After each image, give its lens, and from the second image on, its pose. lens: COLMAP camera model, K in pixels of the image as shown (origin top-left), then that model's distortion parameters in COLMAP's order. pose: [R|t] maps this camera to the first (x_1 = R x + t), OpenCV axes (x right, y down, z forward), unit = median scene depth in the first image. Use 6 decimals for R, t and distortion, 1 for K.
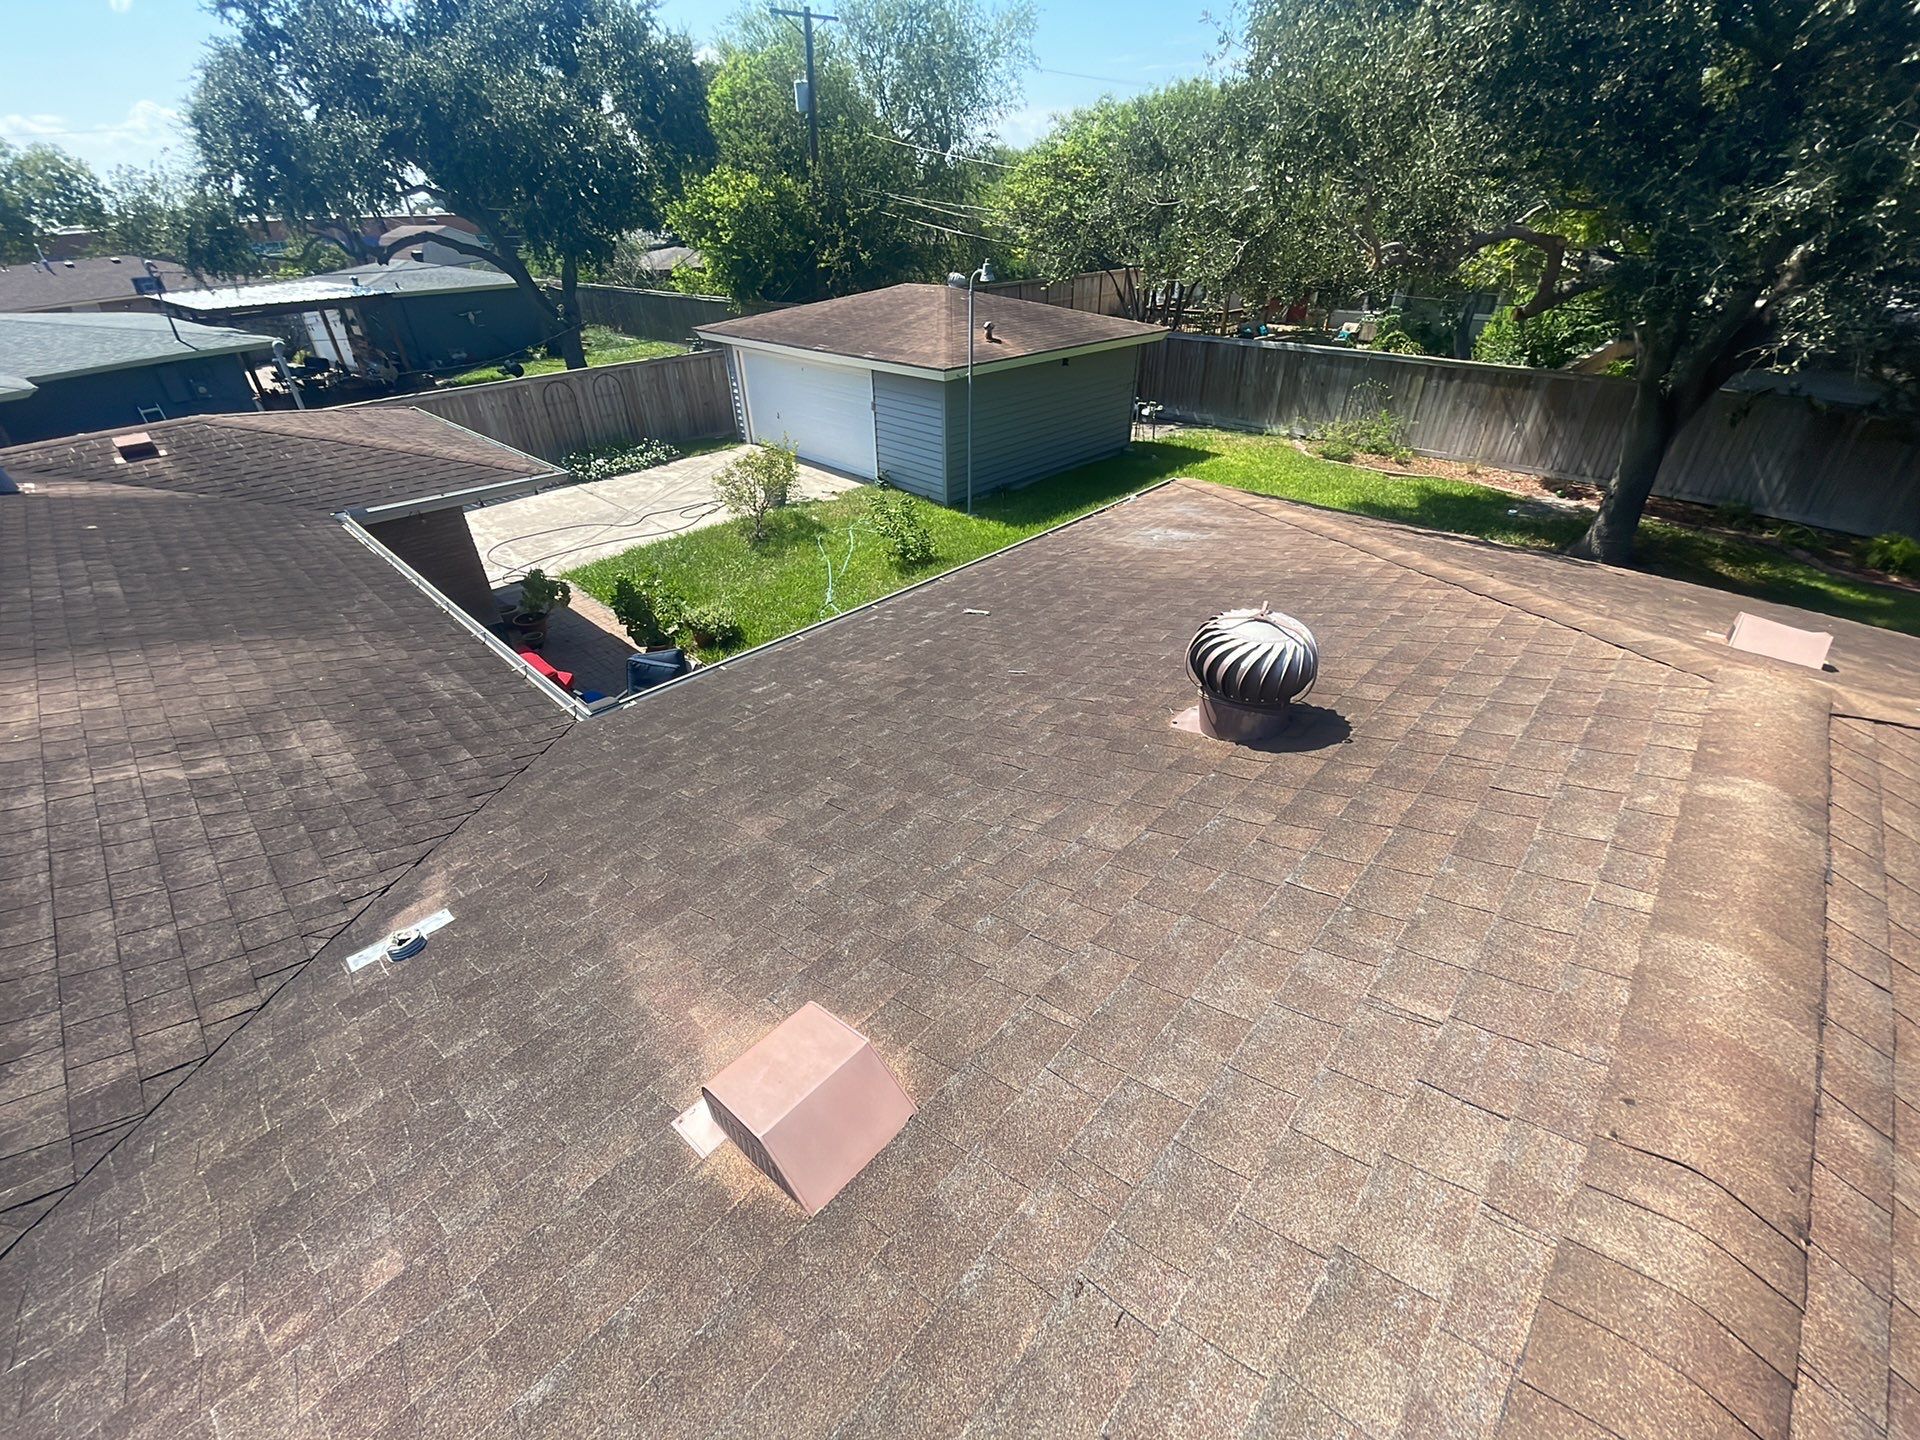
lens RADIAL K [[783.2, 0, 961.9], [0, 783.2, 722.4], [0, 0, 1]] dist [0.014261, -0.016710]
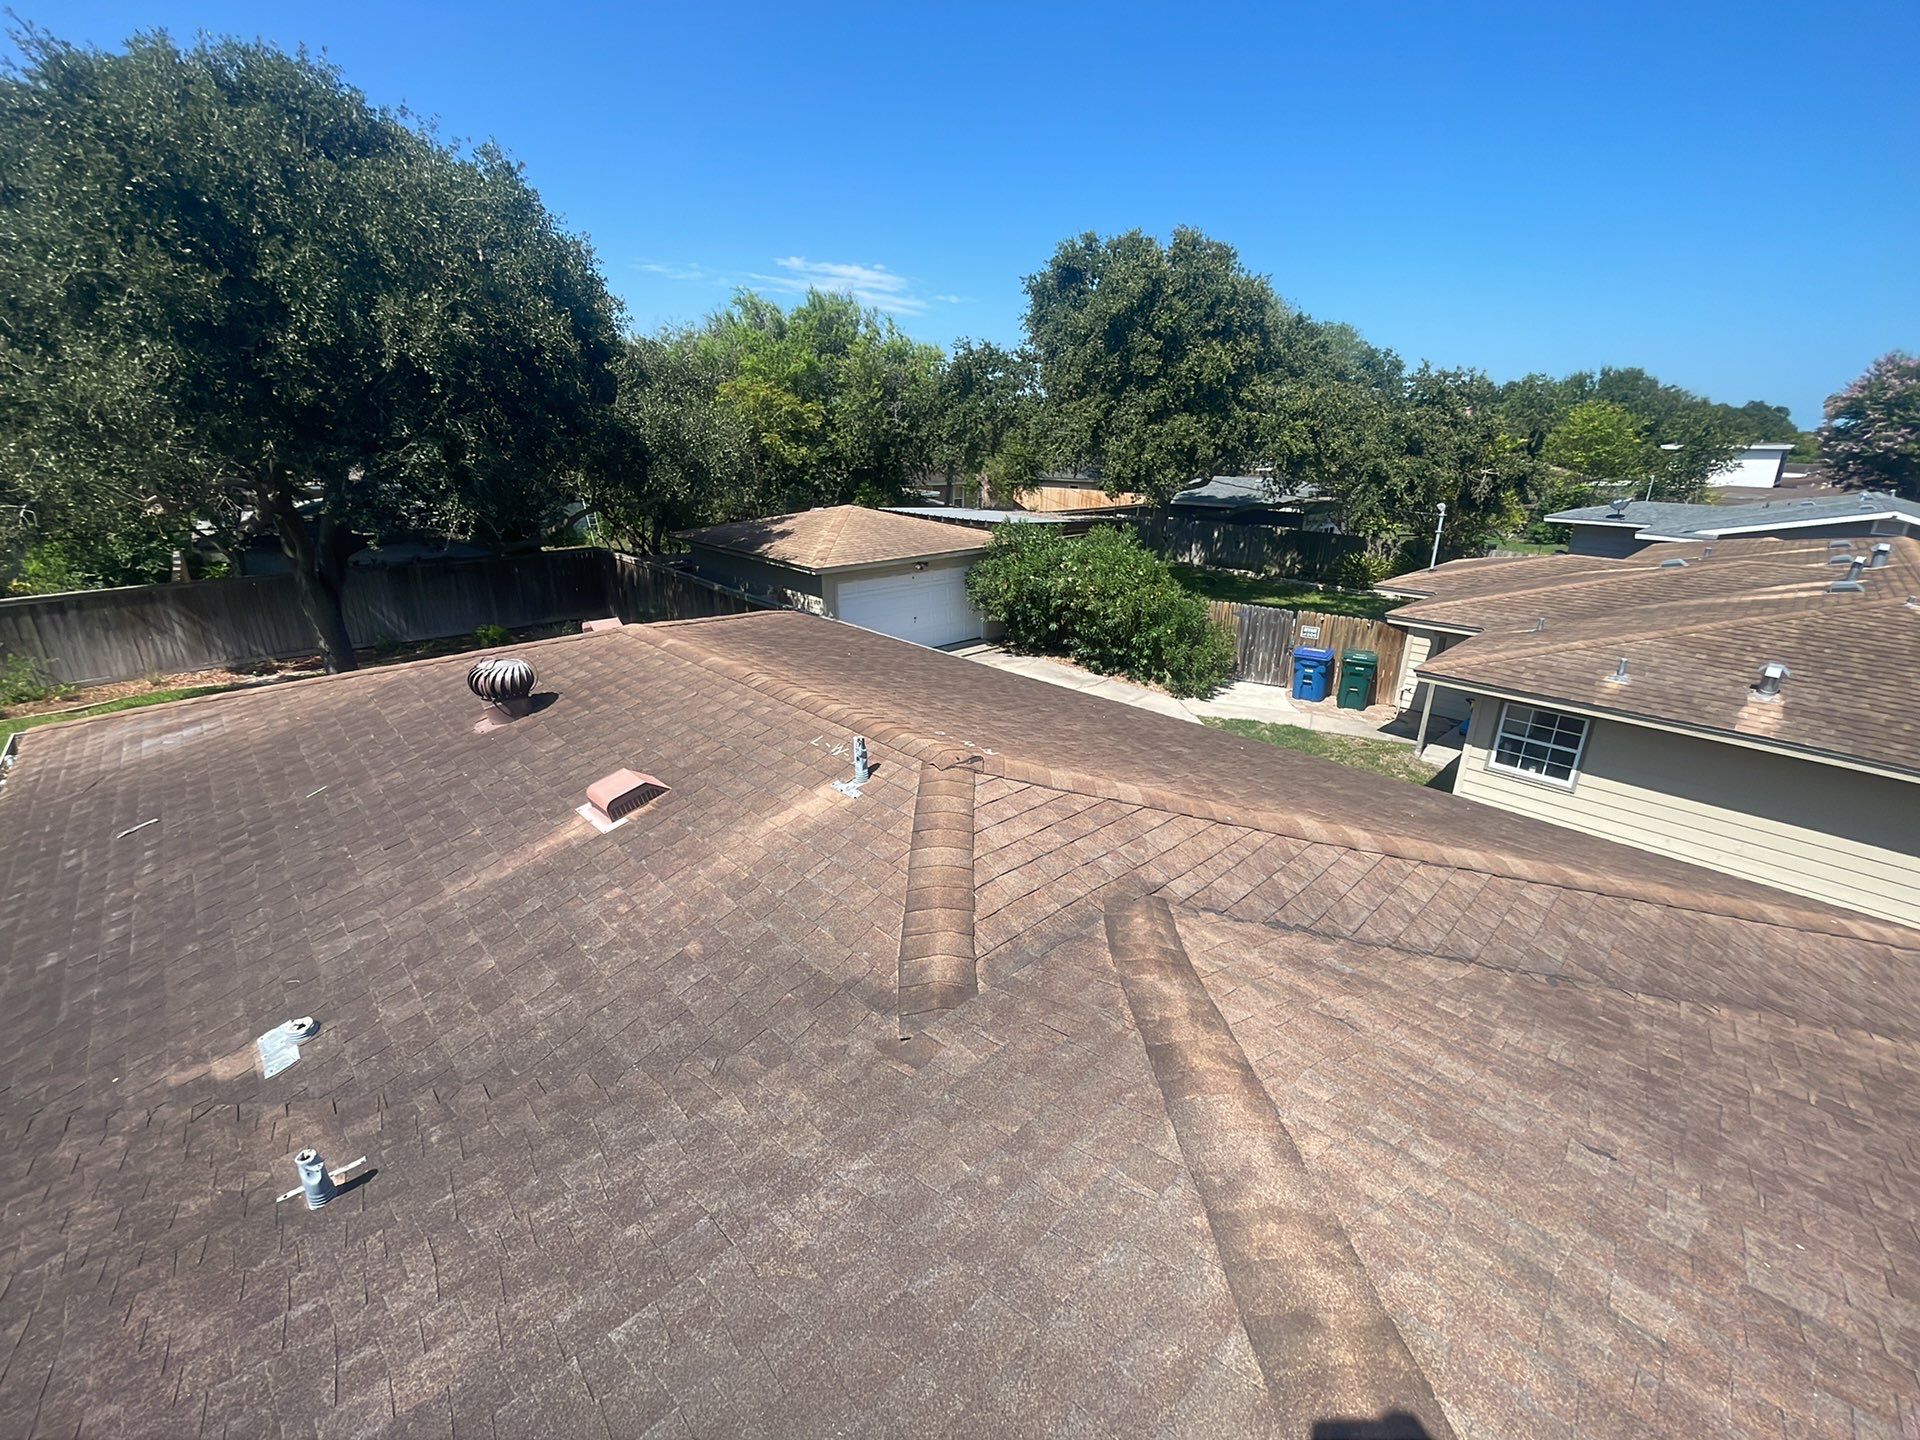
lens RADIAL K [[783.2, 0, 946.3], [0, 783.2, 729.4], [0, 0, 1]] dist [0.014261, -0.016710]
pose [[0.064216, -0.339051, 0.938574, -0.274581], [0.536819, 0.804581, 0.253919, 0.023268], [-0.841250, 0.487539, 0.233676, -0.073090]]
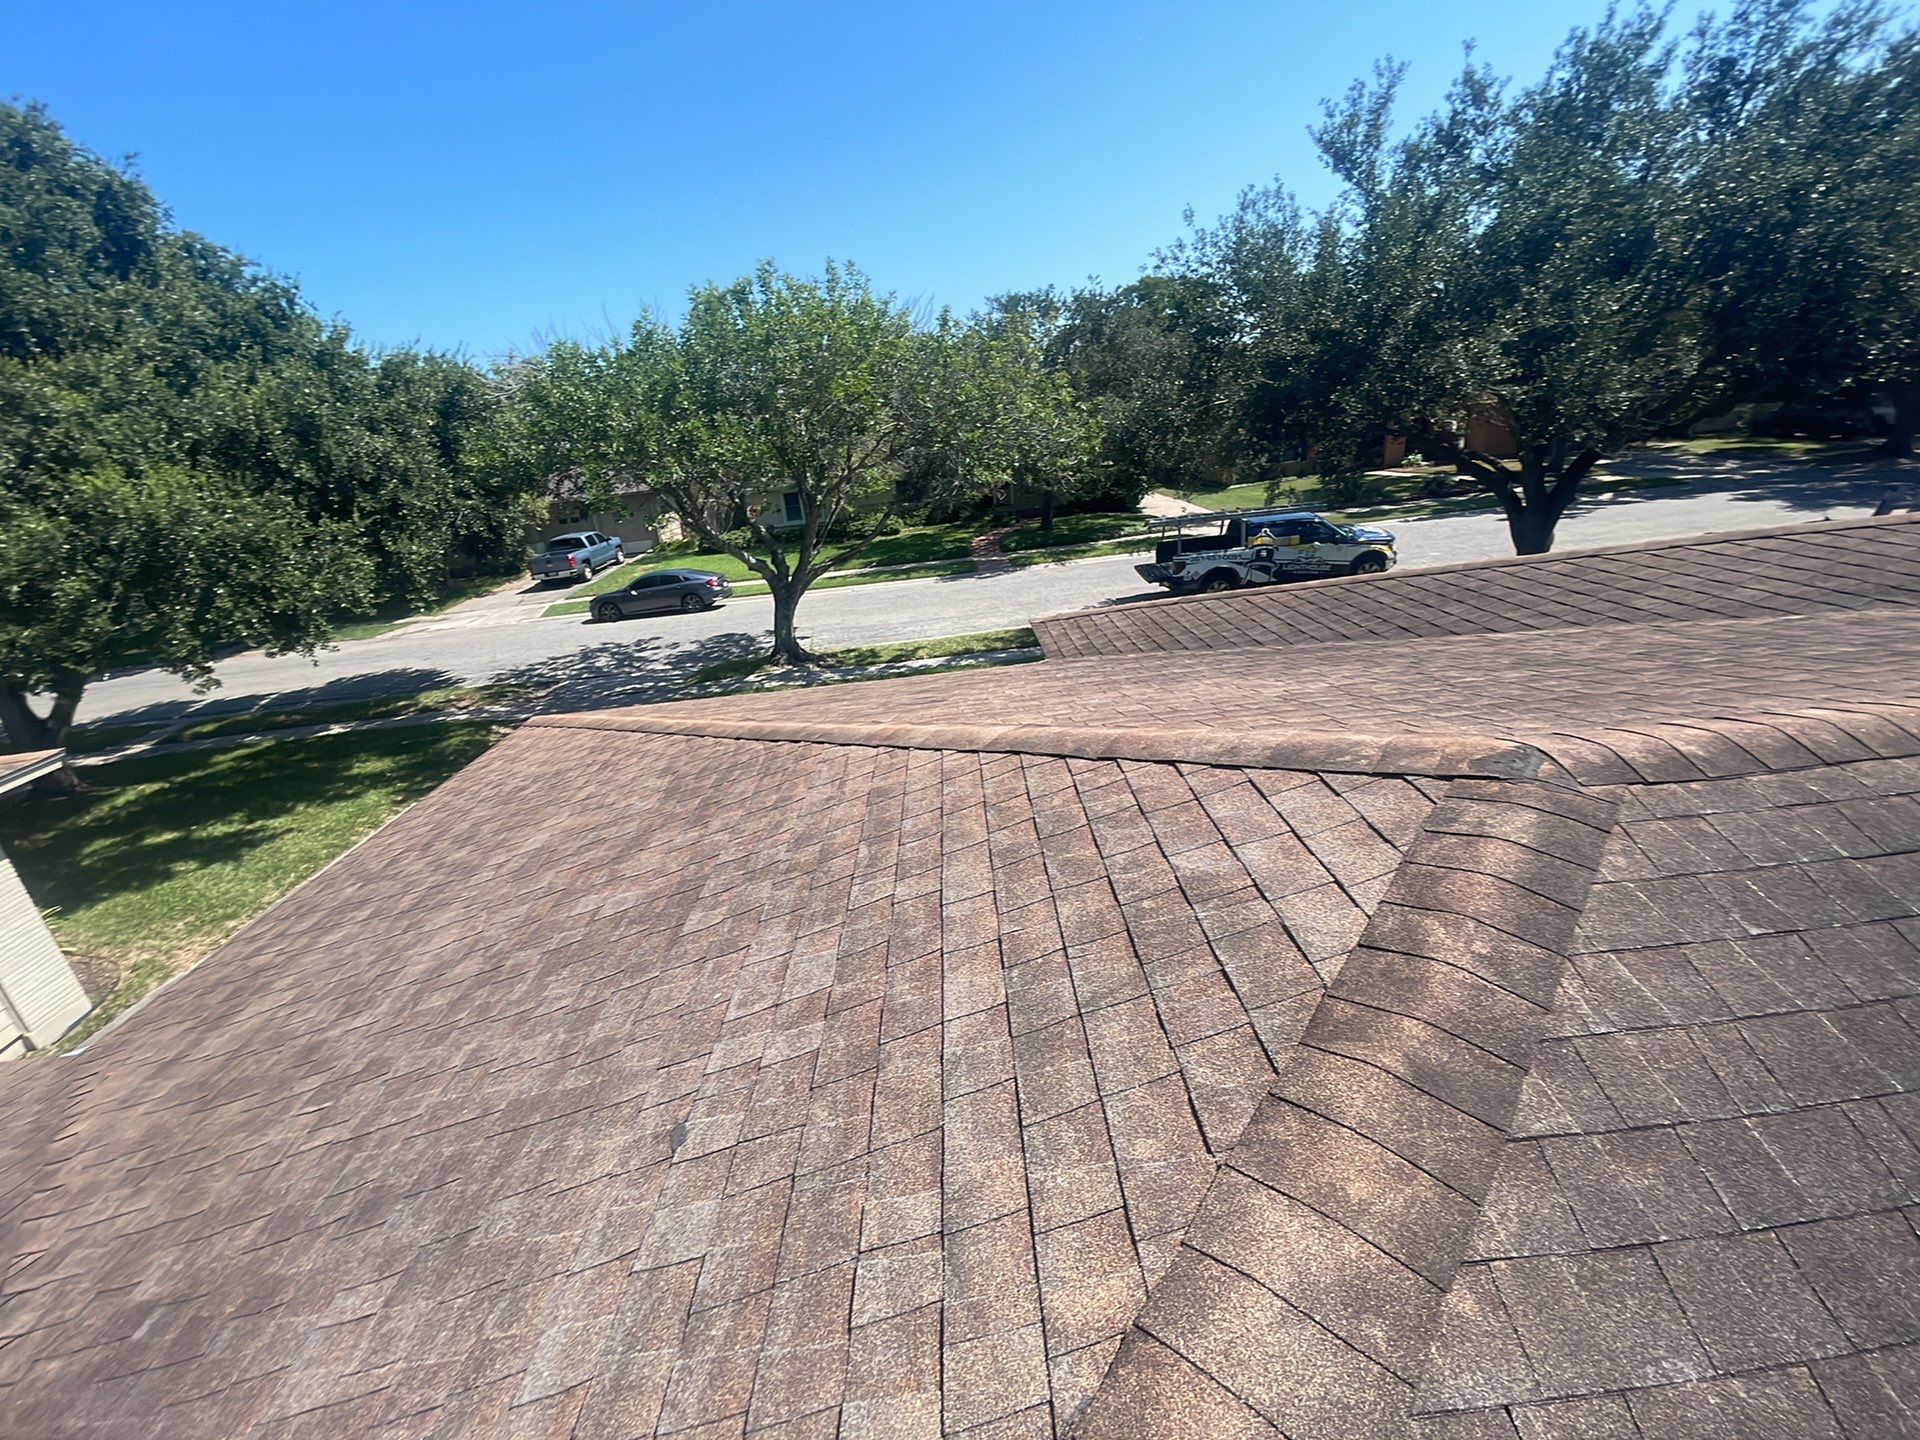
lens RADIAL K [[783.2, 0, 952.8], [0, 783.2, 723.3], [0, 0, 1]] dist [0.014261, -0.016710]
pose [[-0.713314, 0.333866, -0.616212, -0.139214], [-0.282511, 0.667666, 0.688774, 0.066489], [0.641382, 0.665399, -0.381935, -0.075412]]
